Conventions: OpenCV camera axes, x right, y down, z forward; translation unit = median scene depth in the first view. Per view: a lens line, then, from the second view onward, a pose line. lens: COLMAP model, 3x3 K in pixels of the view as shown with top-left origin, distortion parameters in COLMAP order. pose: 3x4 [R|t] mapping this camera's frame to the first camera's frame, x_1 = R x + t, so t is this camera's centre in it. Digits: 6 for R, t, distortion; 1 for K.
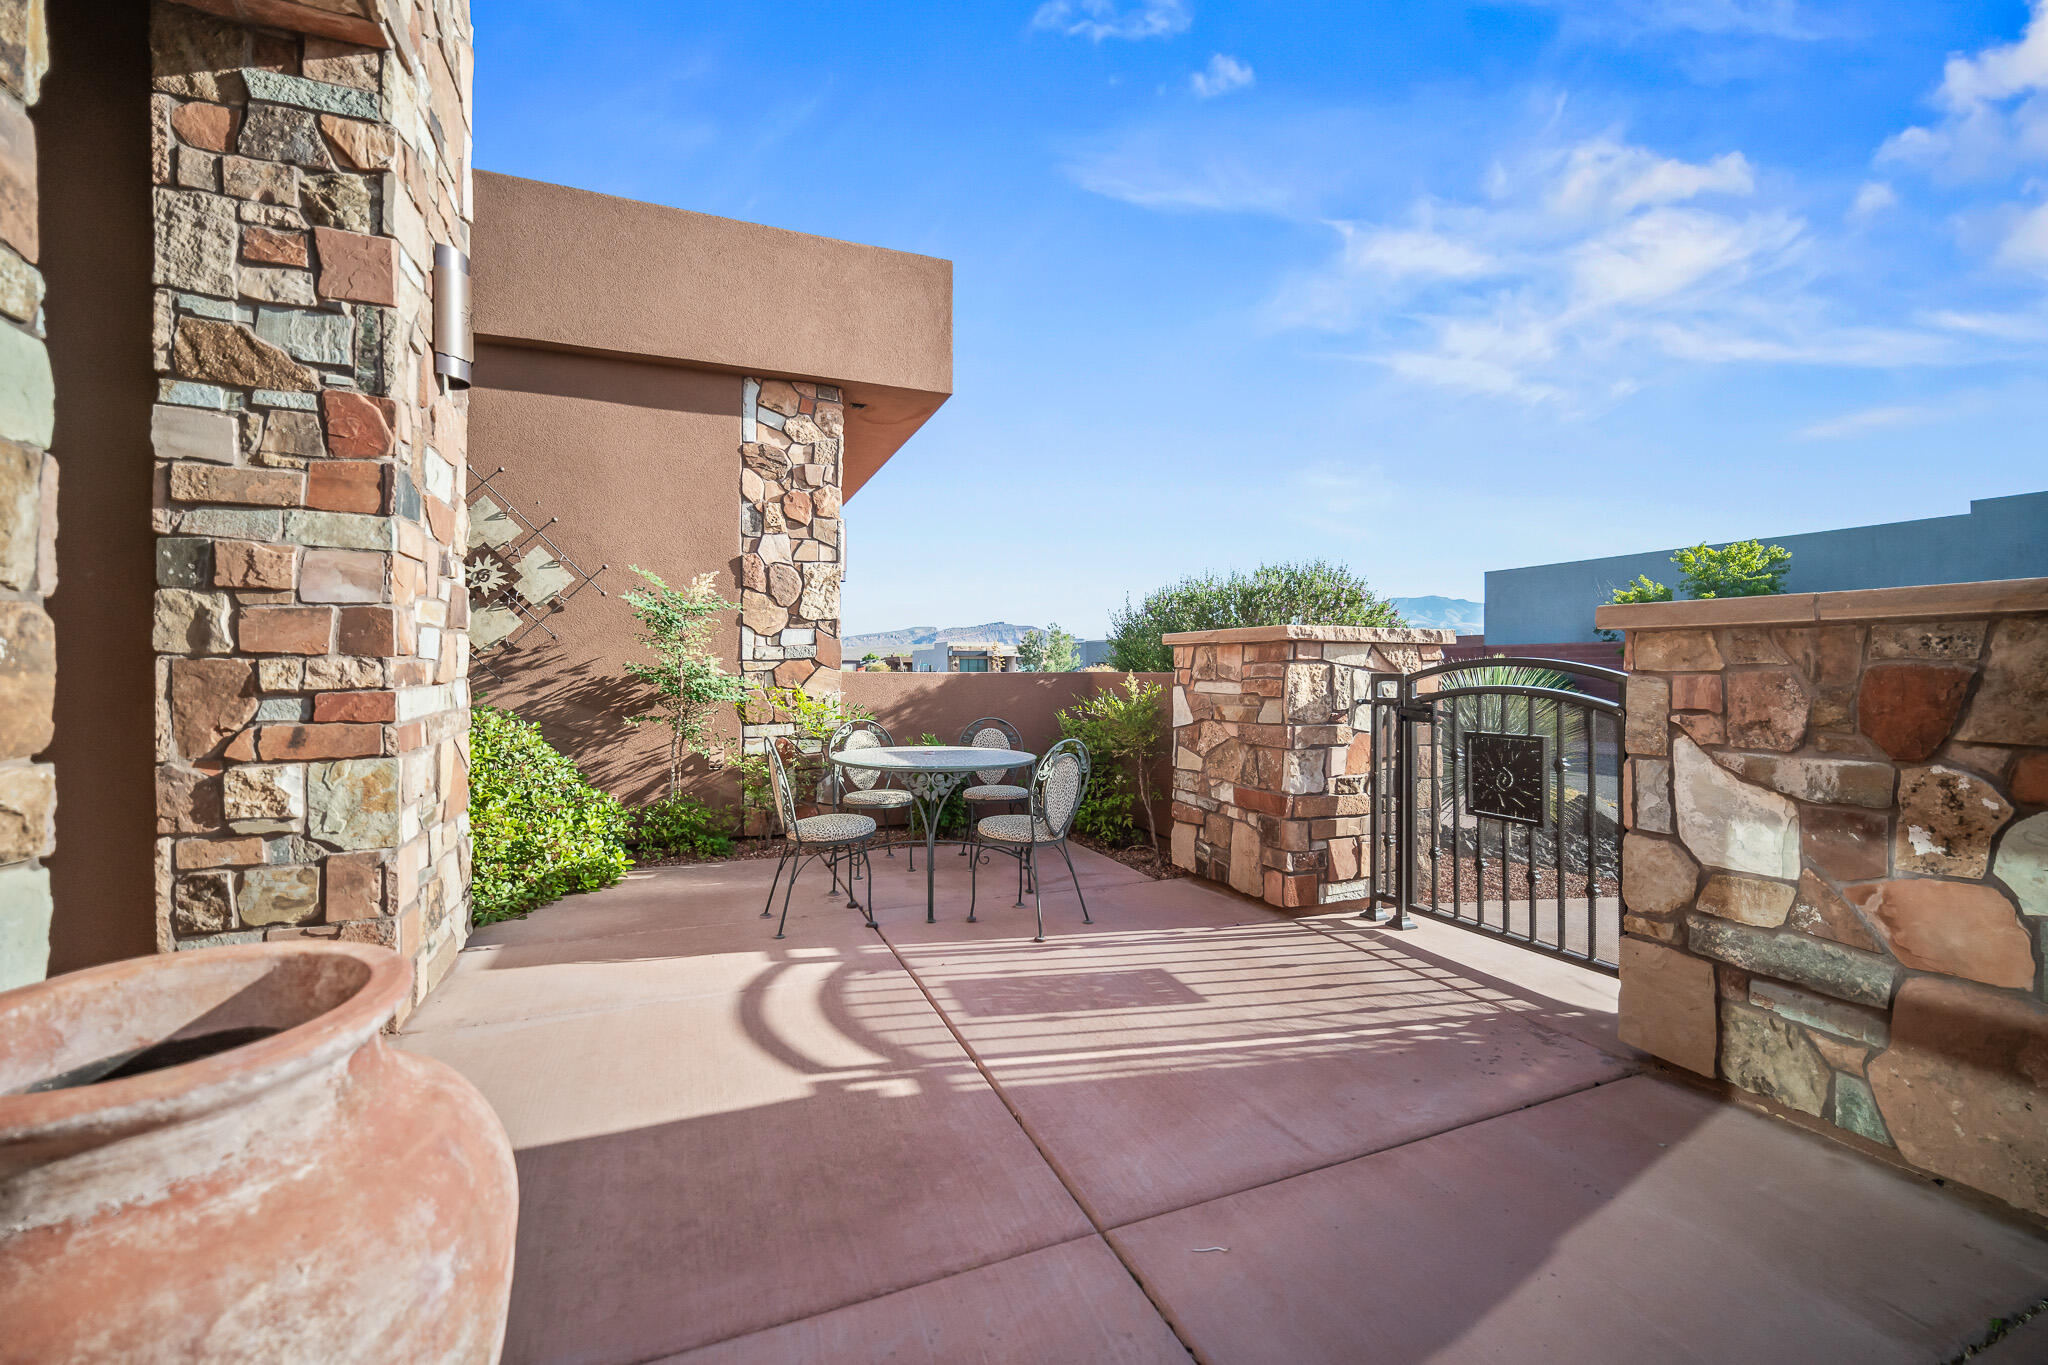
lens RADIAL K [[842.1, 0, 1040.1], [0, 842.1, 669.9], [0, 0, 1]] dist [0.000249, -0.000052]
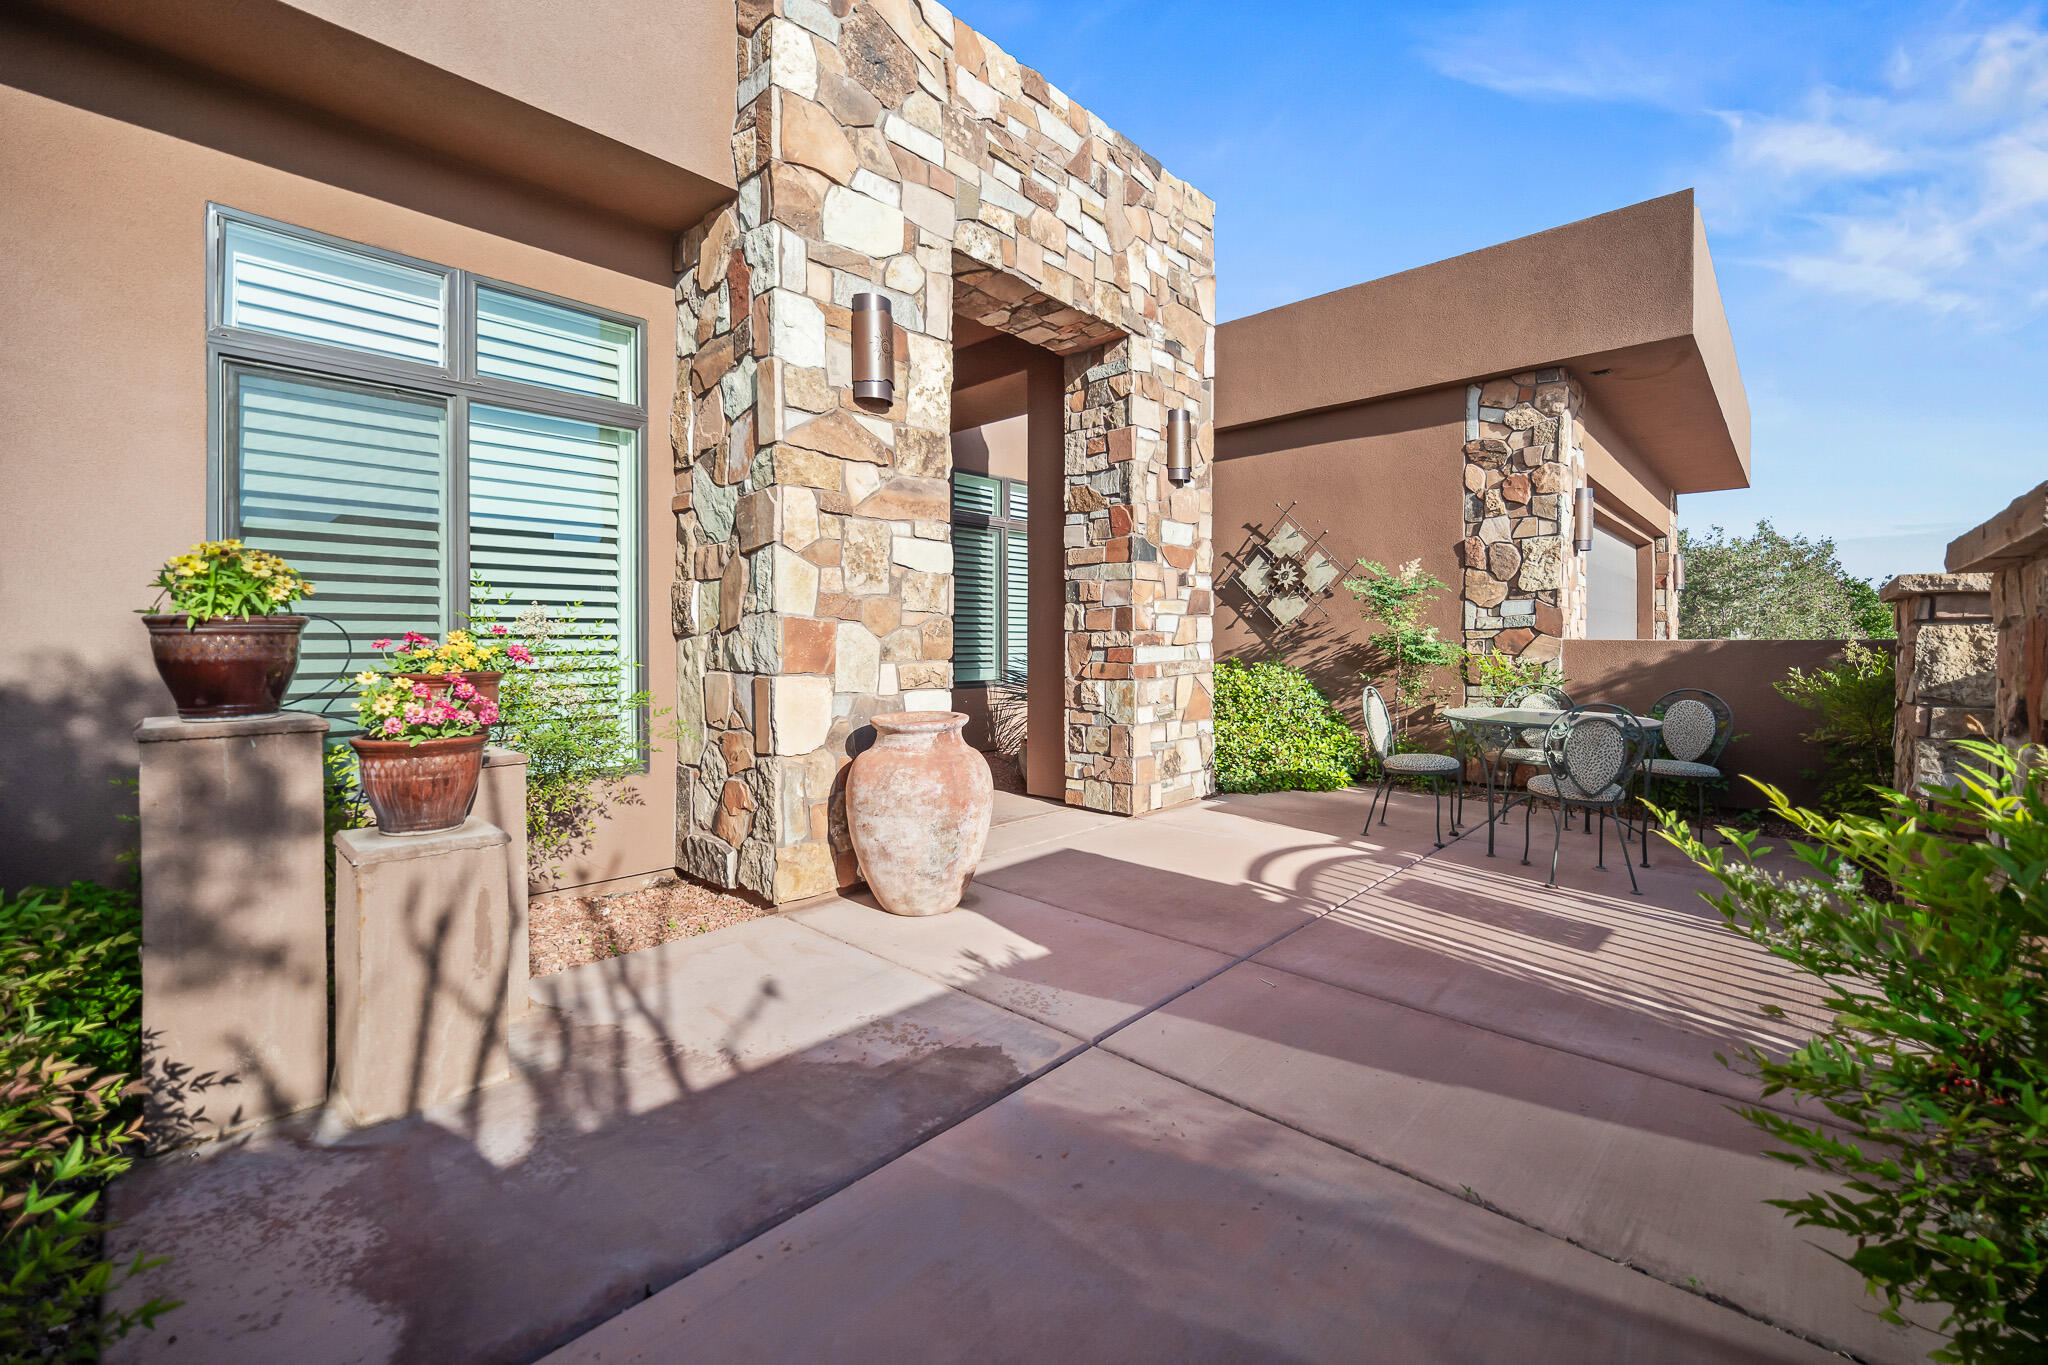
lens RADIAL K [[842.1, 0, 1018.9], [0, 842.1, 638.2], [0, 0, 1]] dist [0.000249, -0.000052]
pose [[0.407206, -0.005494, -0.913320, 0.916567], [0.000667, 0.999983, -0.005718, 0.012573], [0.913336, 0.001719, 0.407203, -0.073870]]
